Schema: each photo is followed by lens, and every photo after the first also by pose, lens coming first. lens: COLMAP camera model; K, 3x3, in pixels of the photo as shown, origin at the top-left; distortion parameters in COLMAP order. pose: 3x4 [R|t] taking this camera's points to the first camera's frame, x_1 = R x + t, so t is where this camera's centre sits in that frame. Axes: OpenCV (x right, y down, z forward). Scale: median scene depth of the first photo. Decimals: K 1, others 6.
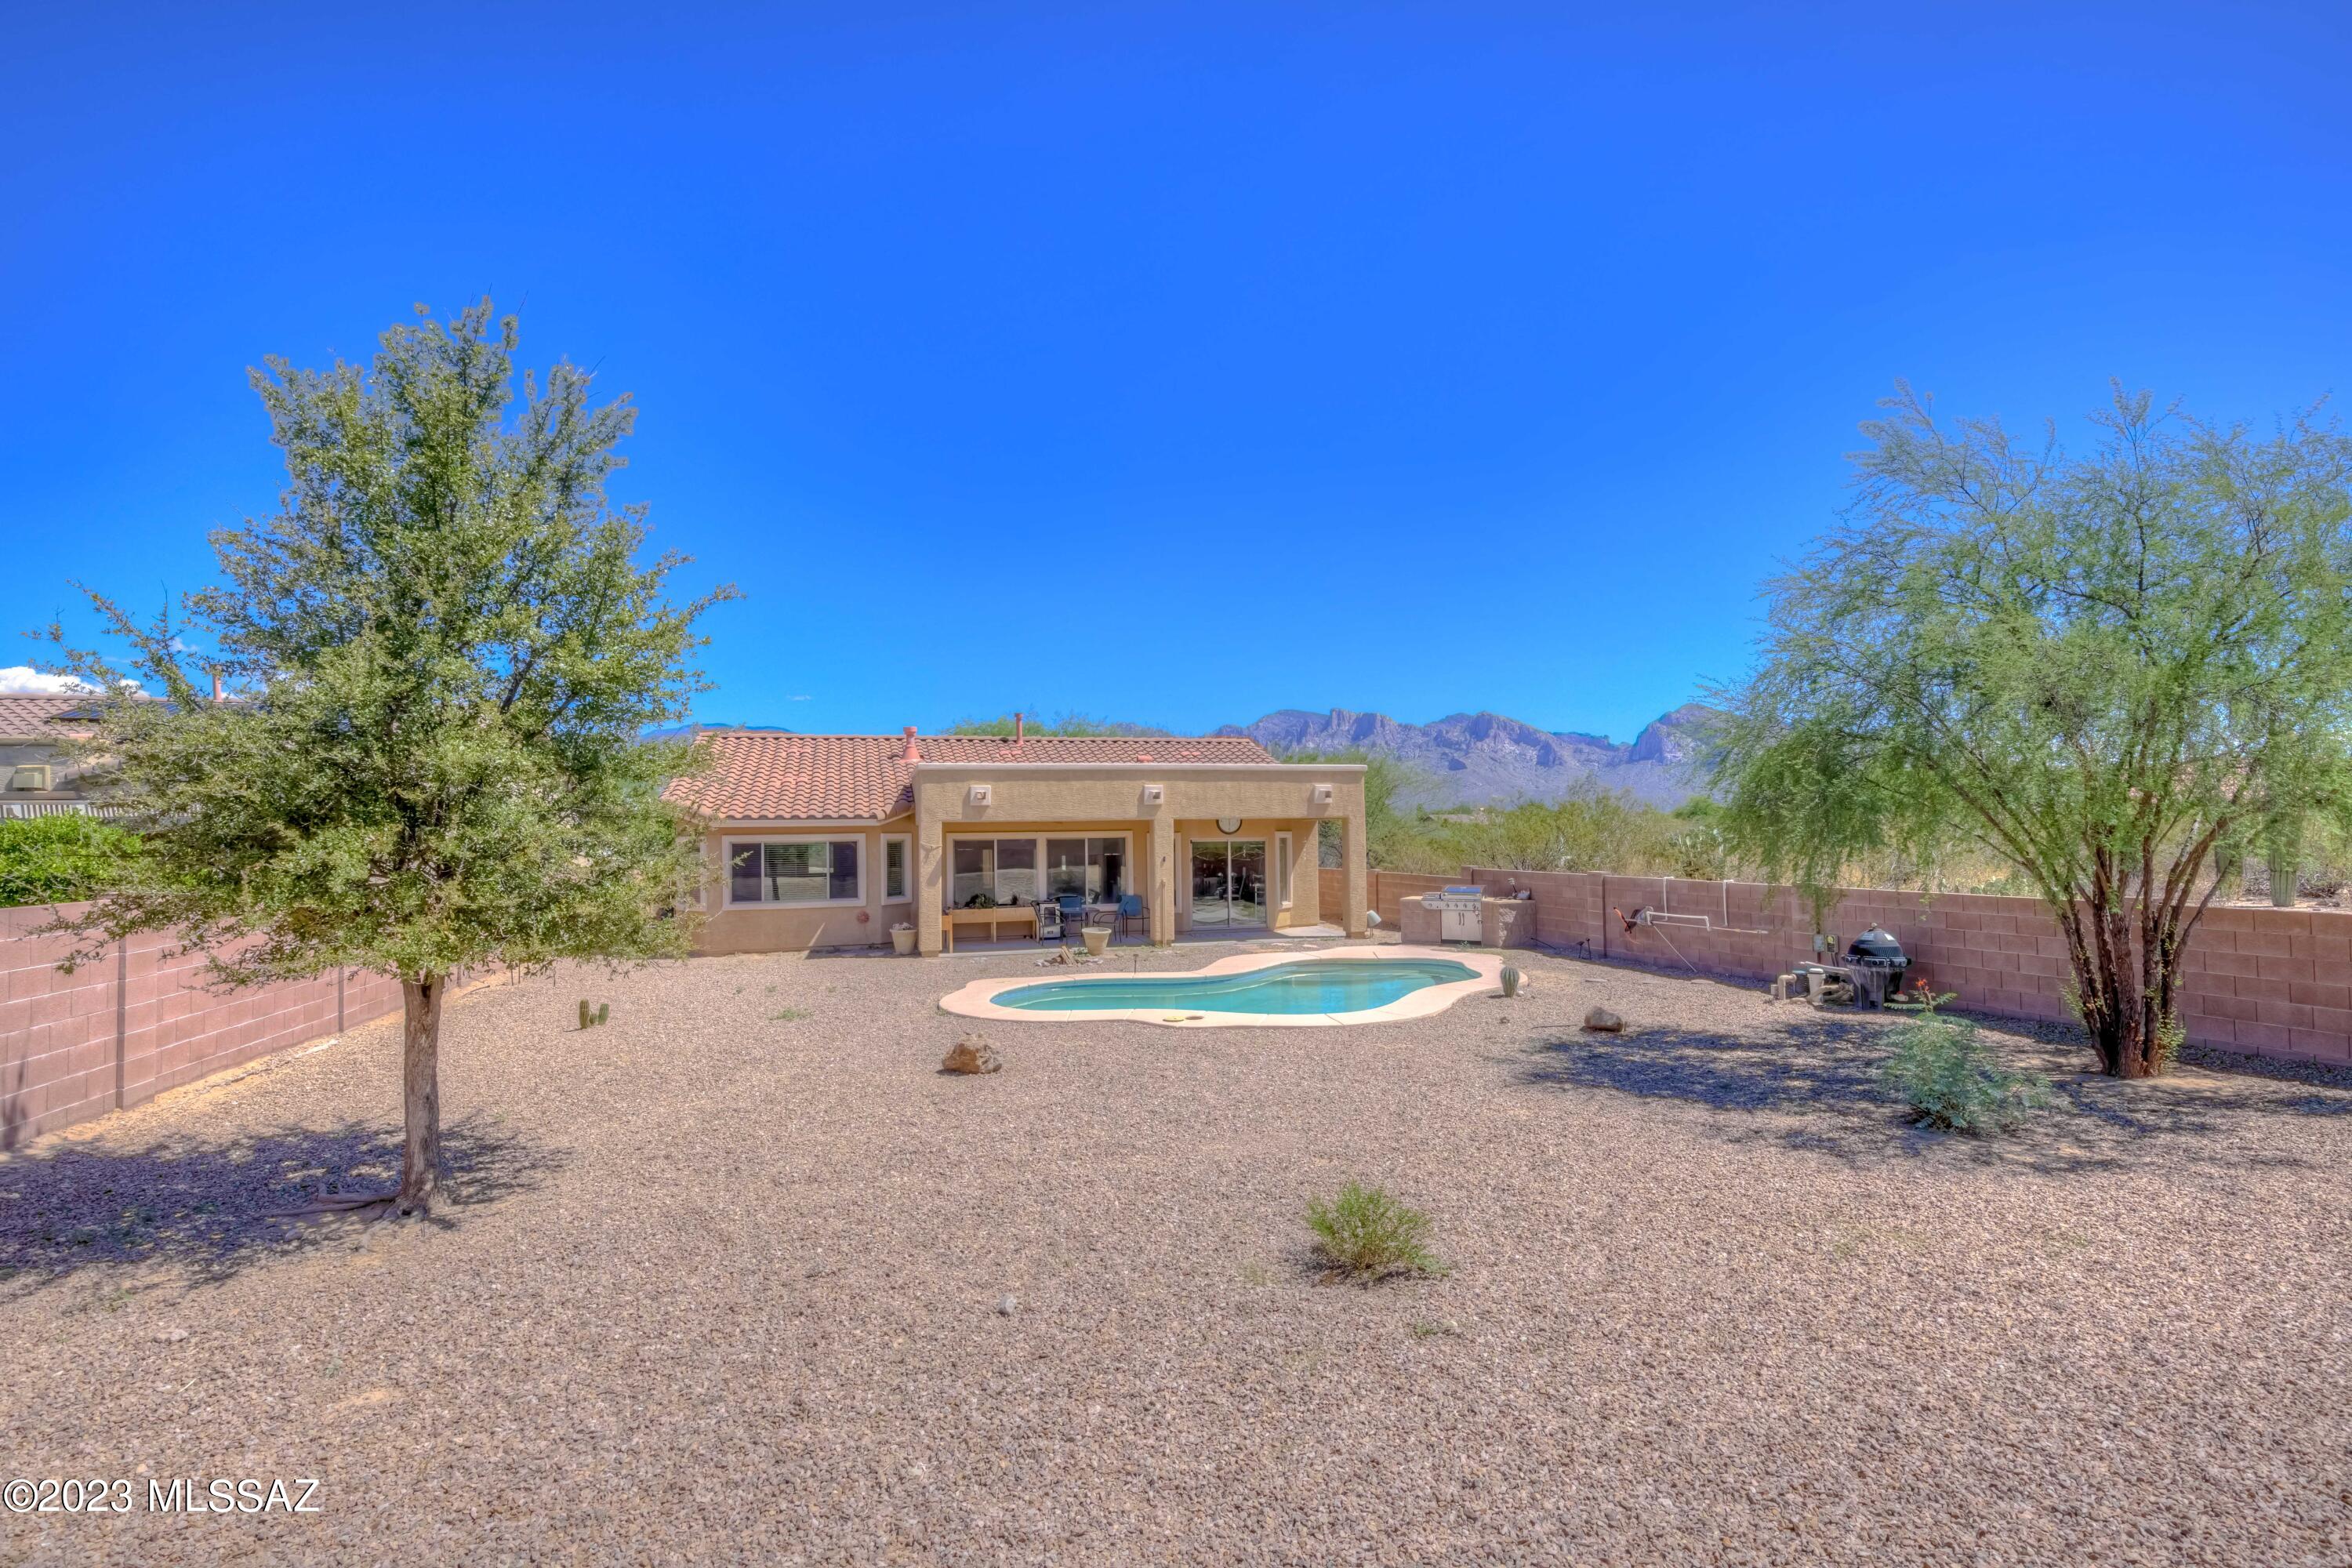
lens RADIAL K [[1161.9, 0, 1170.3], [0, 1161.9, 795.2], [0, 0, 1]] dist [-0.000991, -0.000816]
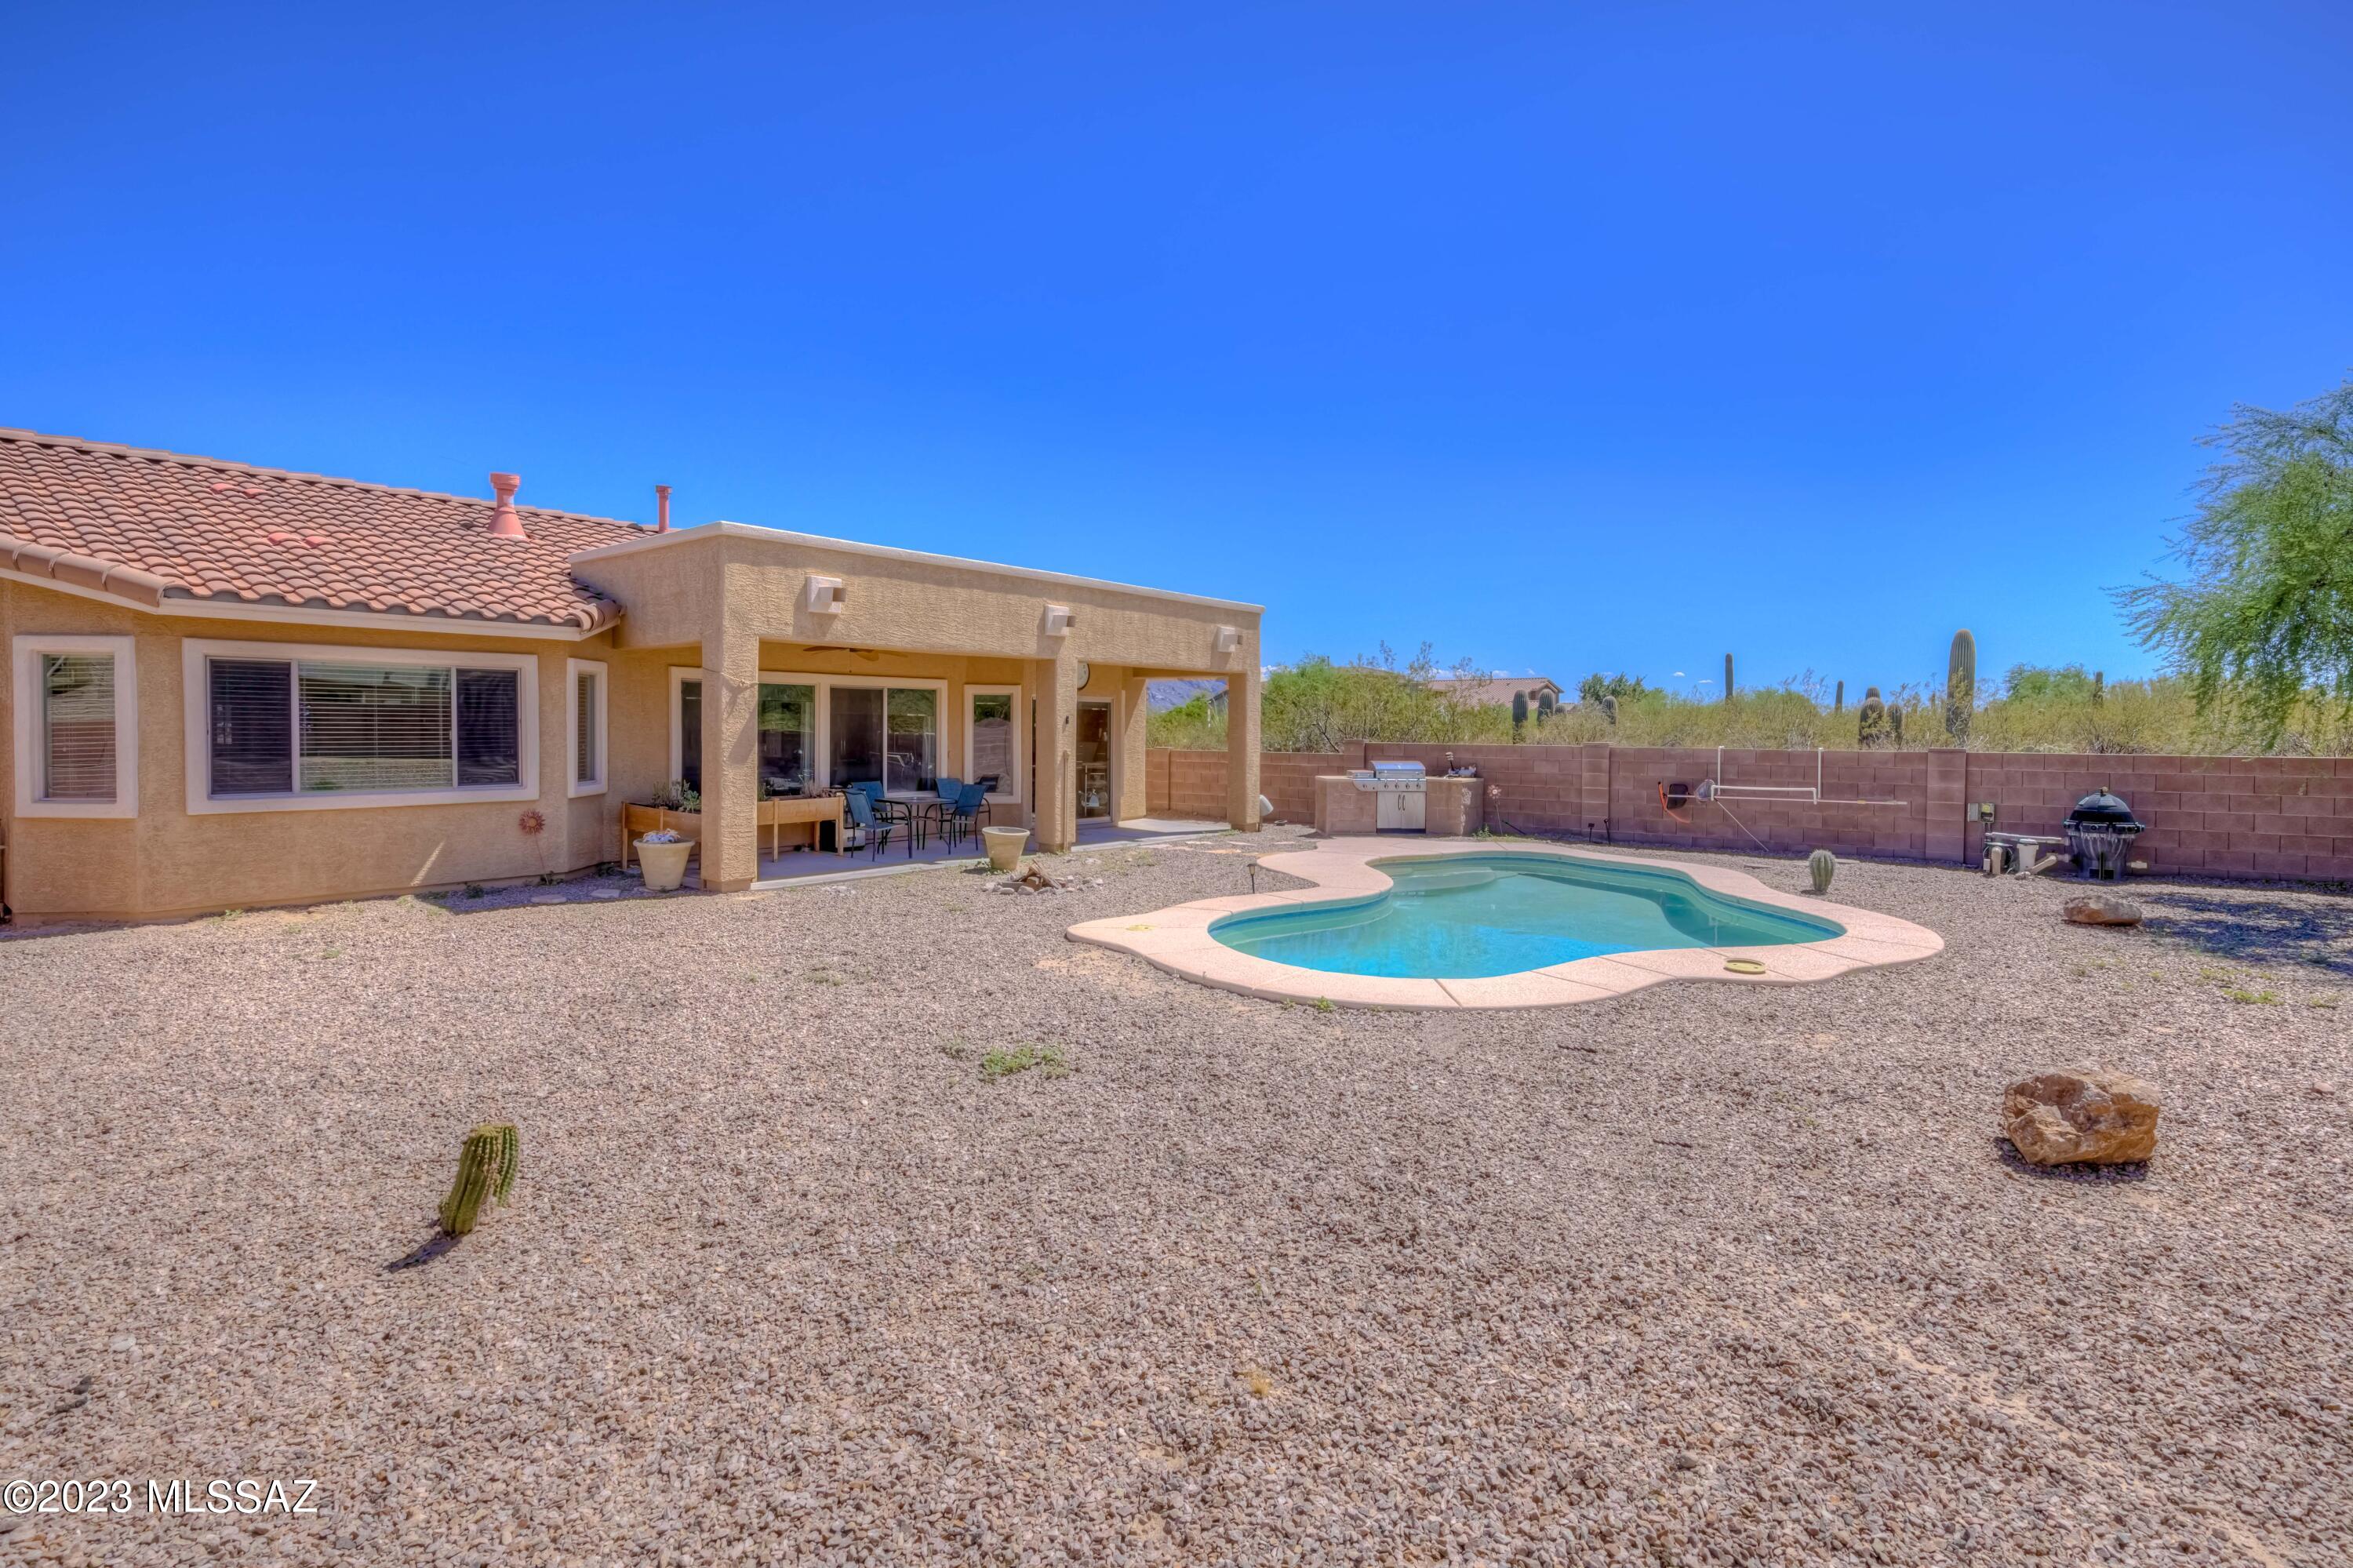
lens RADIAL K [[1162.5, 0, 1213.4], [0, 1162.5, 726.4], [0, 0, 1]] dist [-0.000991, -0.000816]
pose [[0.801302, 0.019999, 0.597925, -0.339256], [-0.036215, 0.999230, 0.015111, 0.046691], [-0.597162, -0.033762, 0.801410, 0.436525]]
